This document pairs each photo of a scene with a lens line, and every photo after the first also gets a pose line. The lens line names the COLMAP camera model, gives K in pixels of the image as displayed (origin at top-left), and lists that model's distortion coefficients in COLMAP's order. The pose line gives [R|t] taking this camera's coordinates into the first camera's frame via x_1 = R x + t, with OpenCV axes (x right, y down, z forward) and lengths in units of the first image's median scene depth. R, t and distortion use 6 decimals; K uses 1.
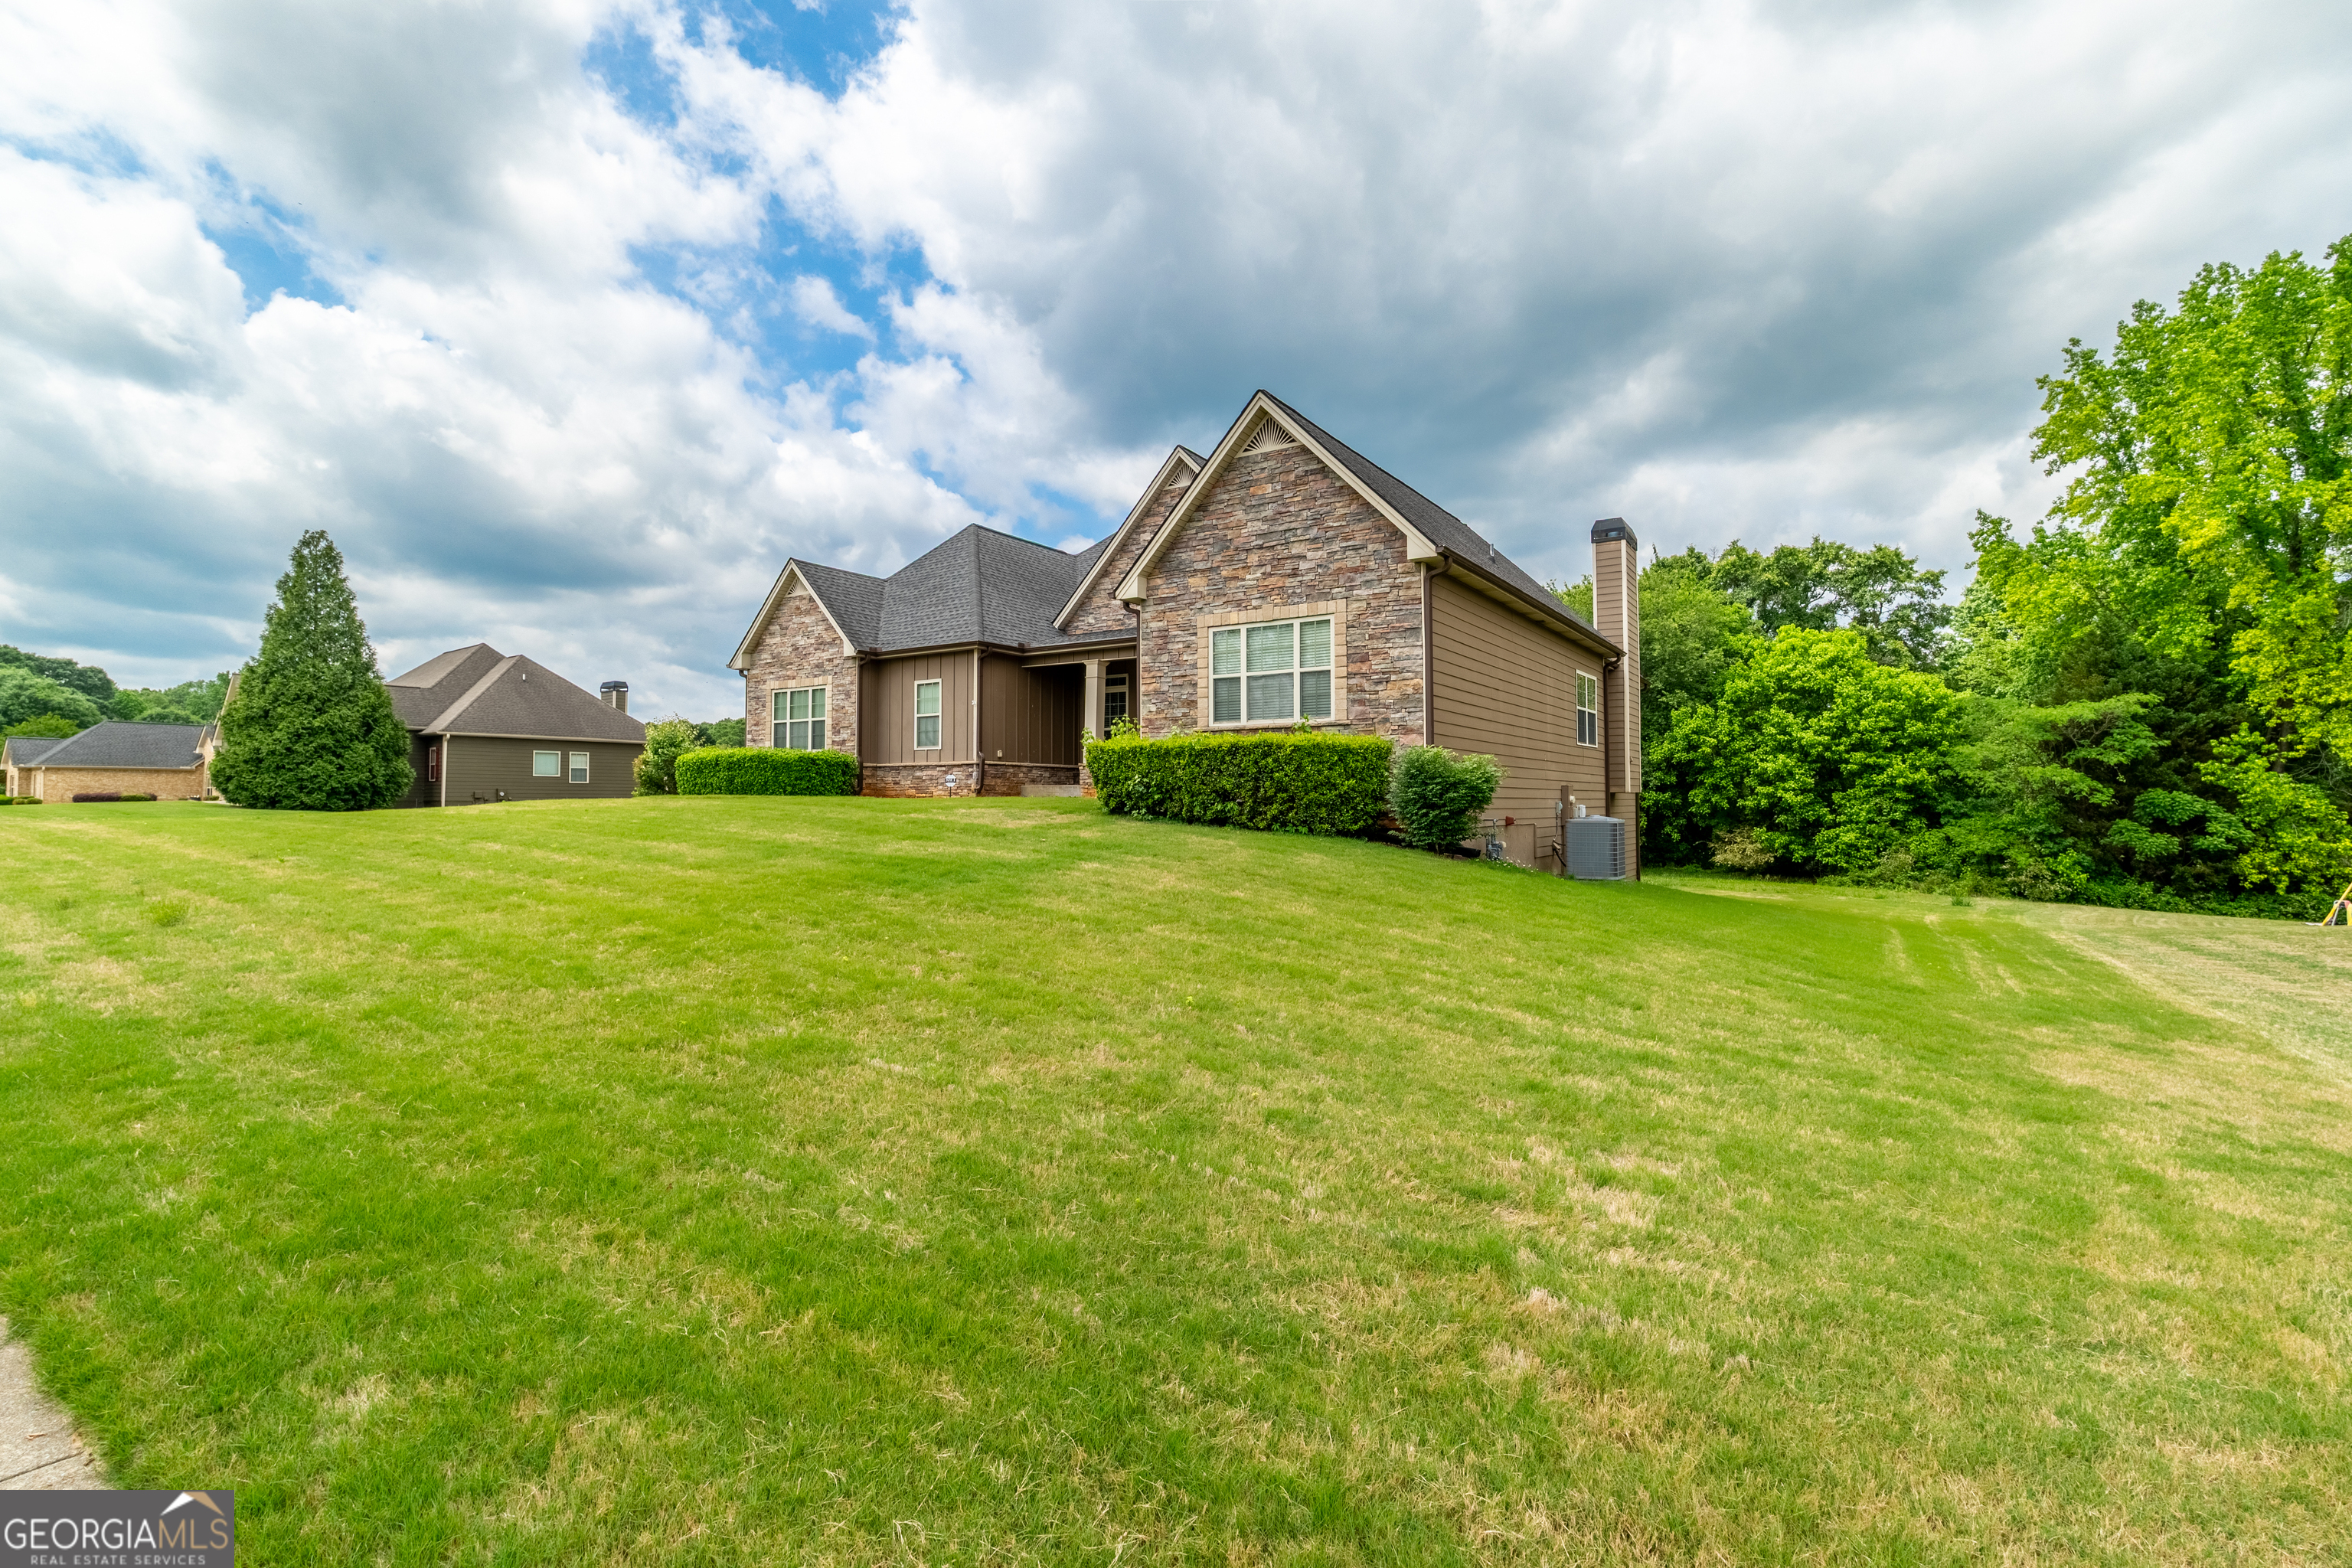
lens RADIAL K [[1123.9, 0, 1184.2], [0, 1123.9, 826.4], [0, 0, 1]] dist [-0.001069, -0.000080]
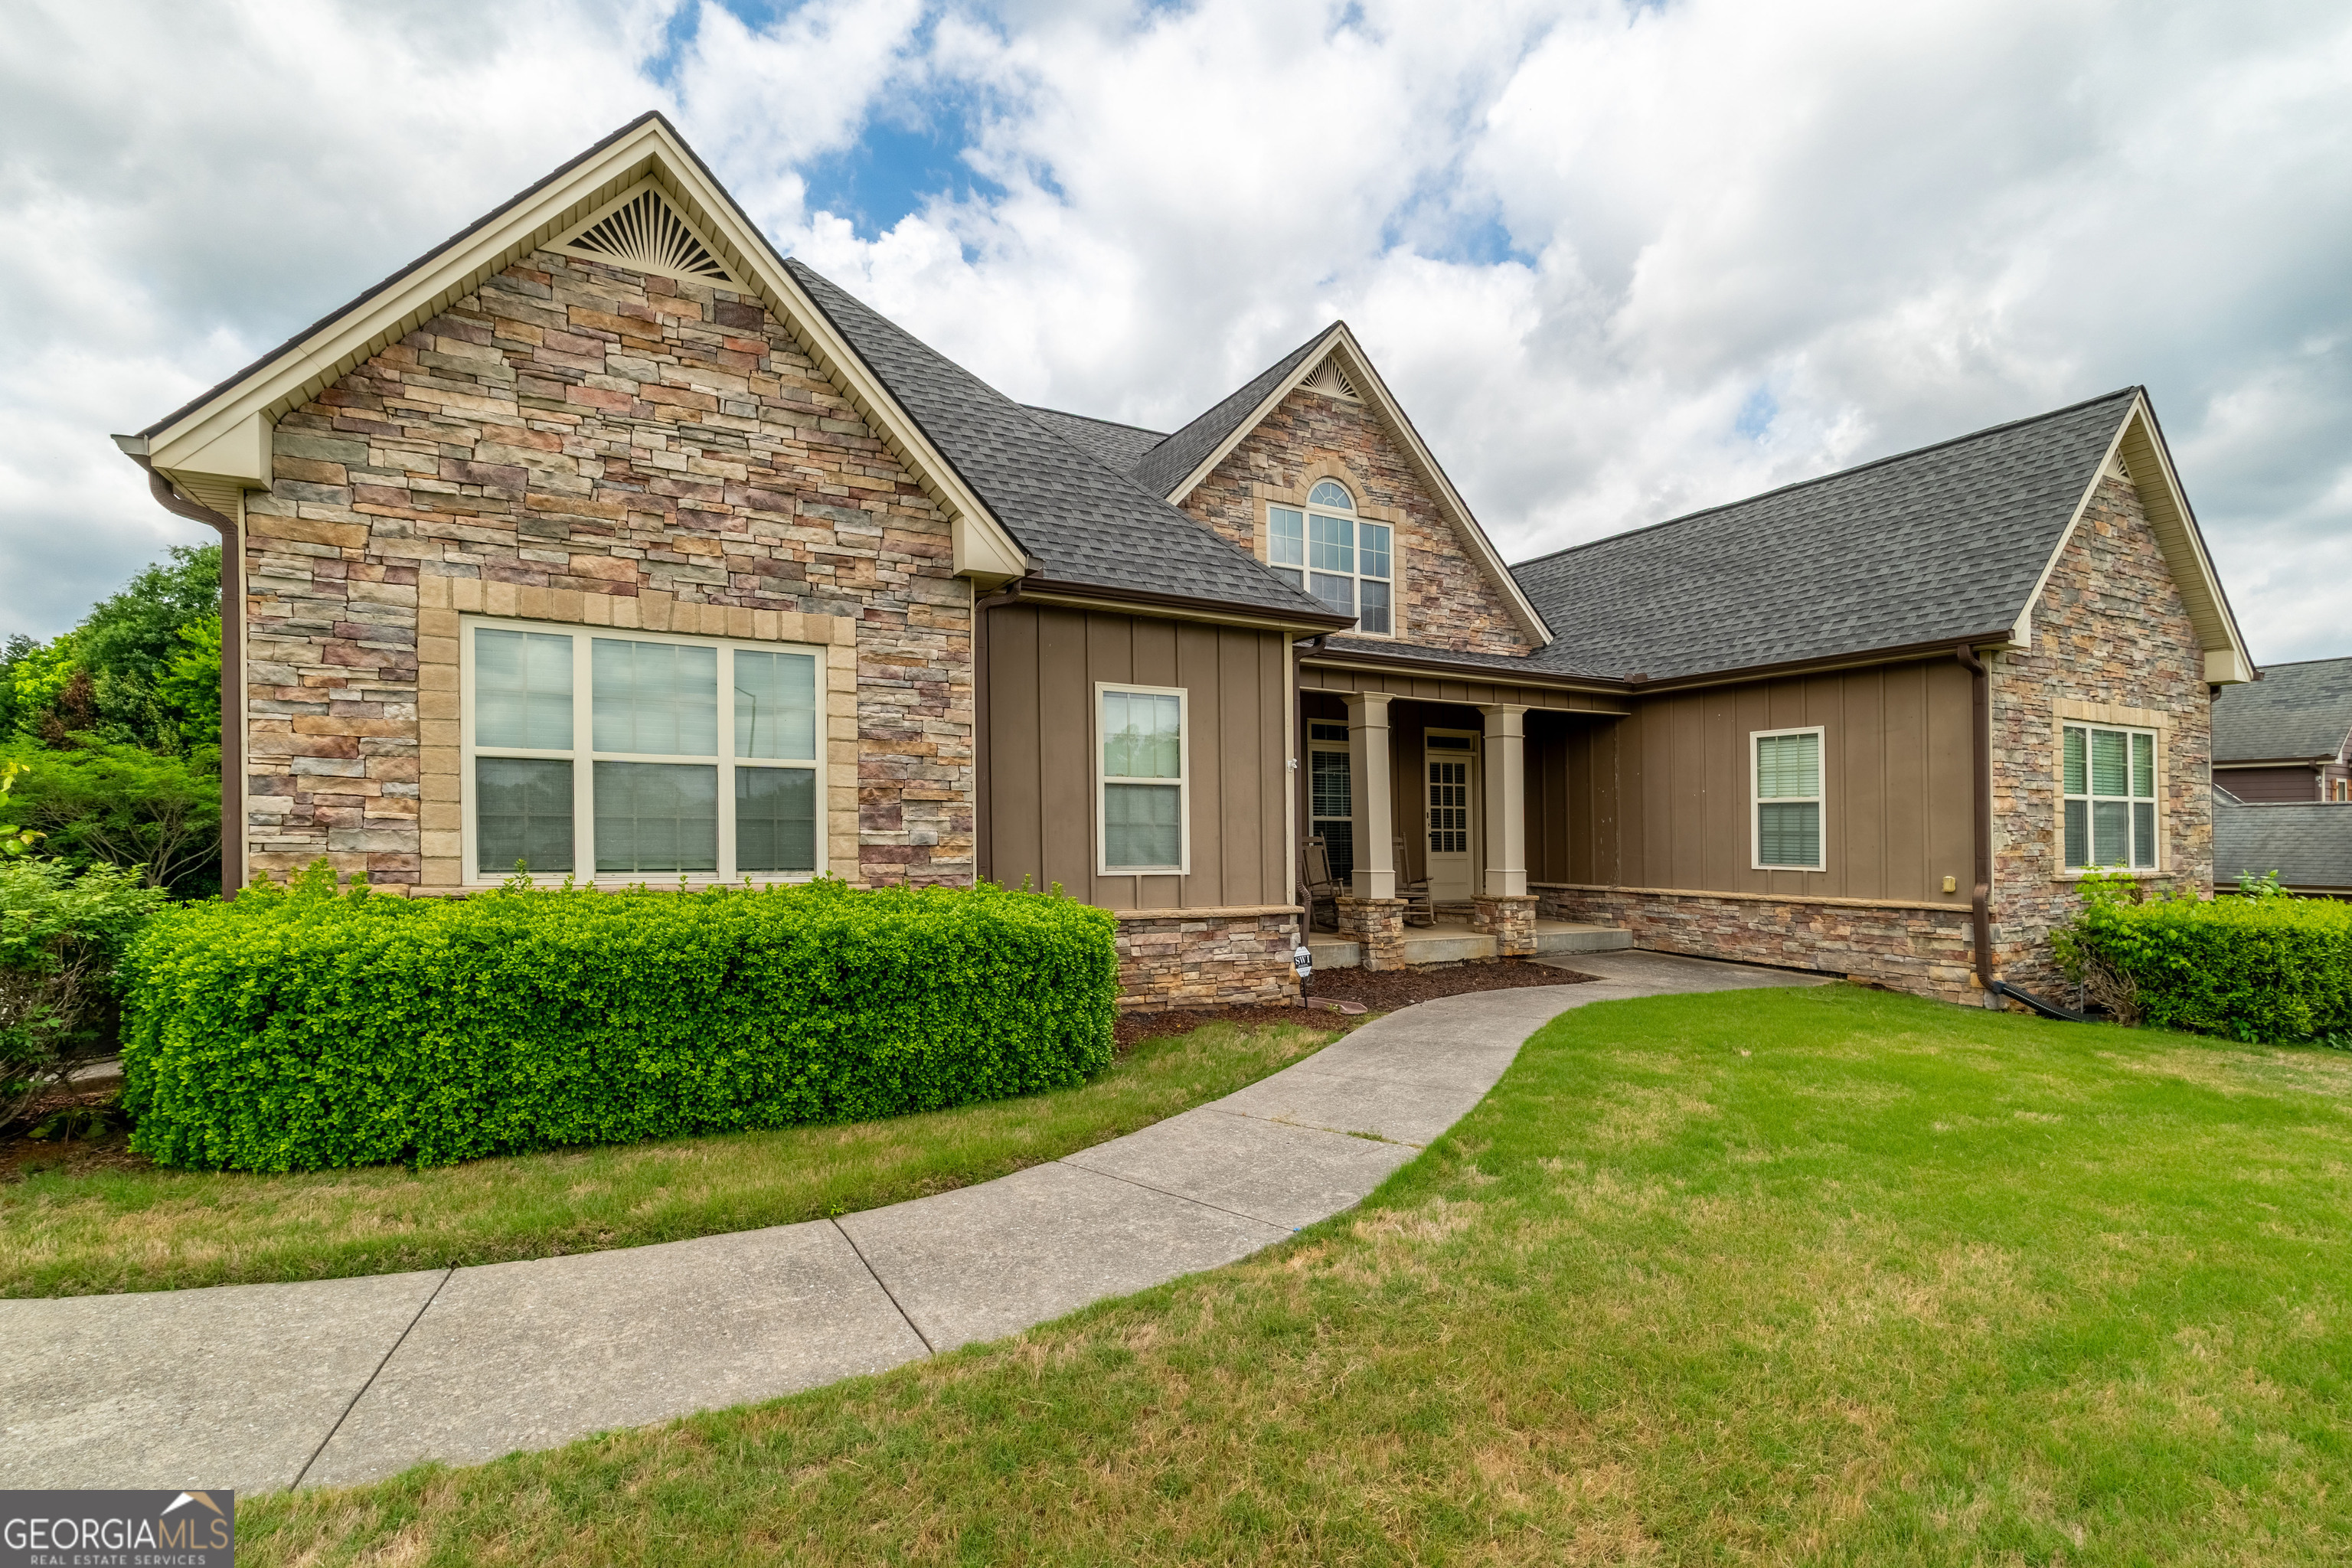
lens RADIAL K [[1123.9, 0, 1184.2], [0, 1123.9, 826.4], [0, 0, 1]] dist [-0.001069, -0.000080]
pose [[0.454435, 0.011111, 0.890710, -0.562253], [0.008267, 0.999827, -0.016691, -0.080179], [-0.890741, 0.014949, 0.454265, 0.844943]]
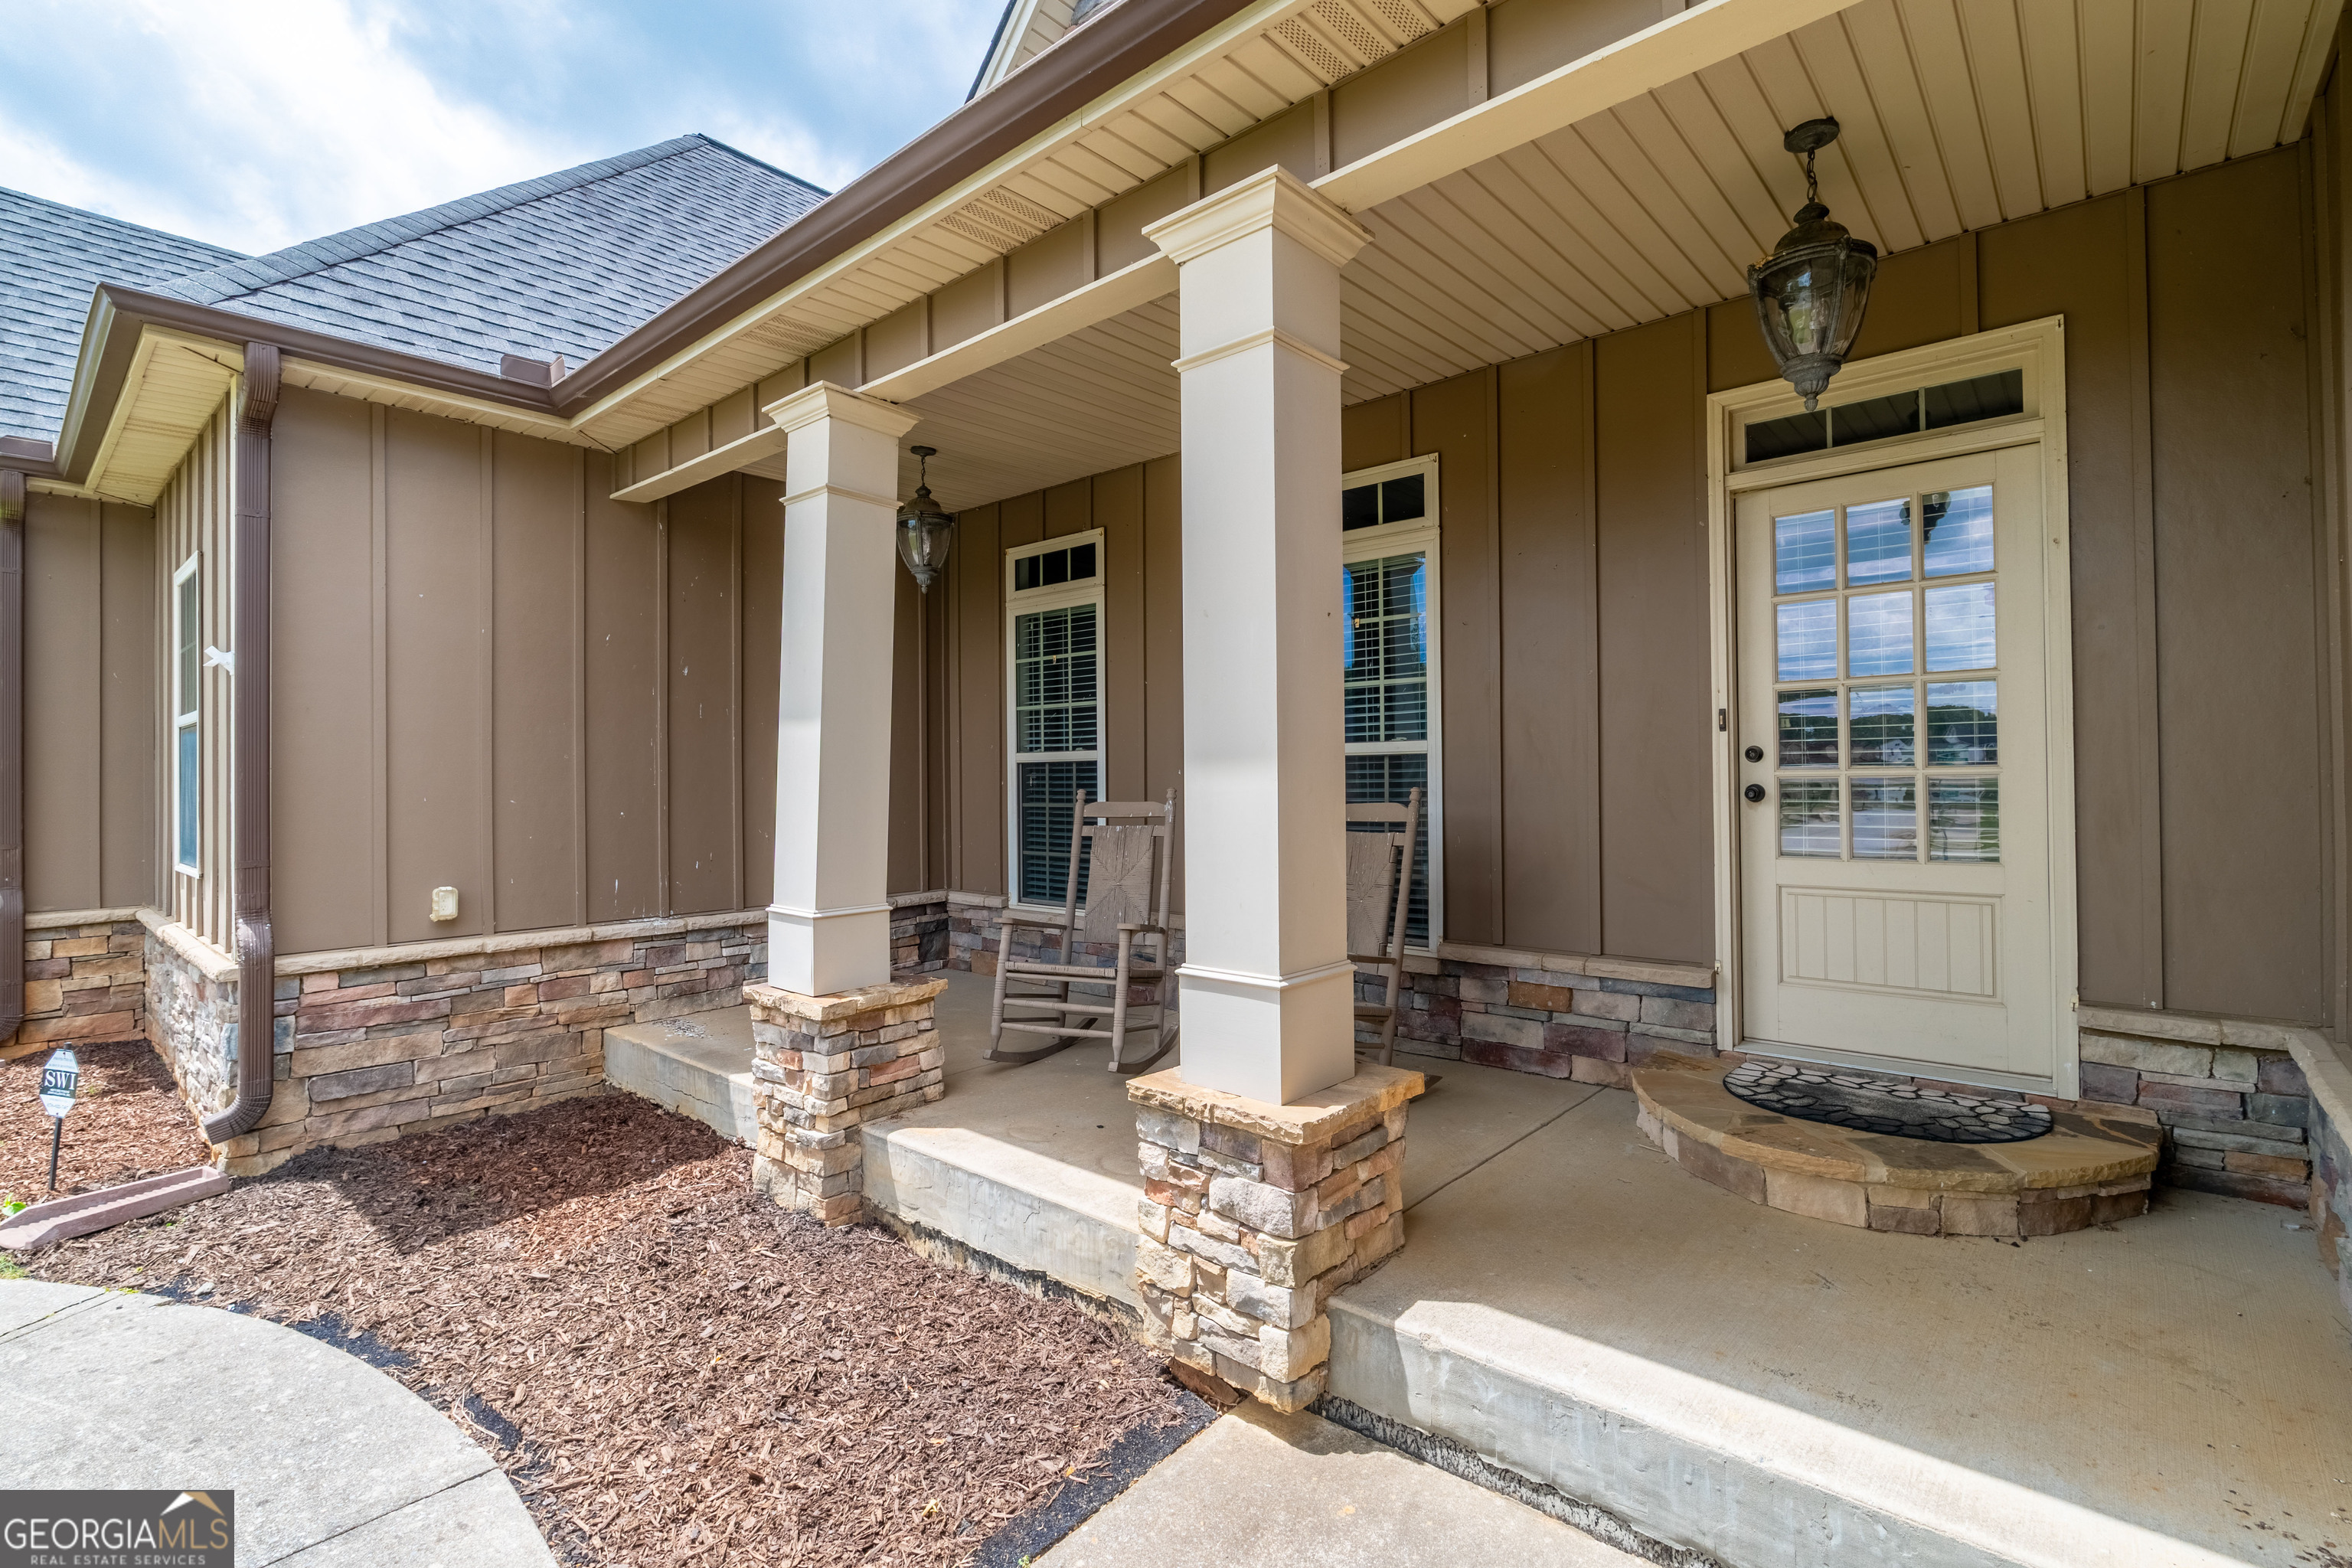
lens RADIAL K [[1073.5, 0, 1176.0], [0, 1073.5, 784.0], [0, 0, 1]] dist [-0.006711, -0.000226]
pose [[0.991706, -0.008047, -0.128277, -0.006529], [0.006812, 0.999926, -0.010060, -0.085064], [0.128348, 0.009103, 0.991687, 0.838342]]
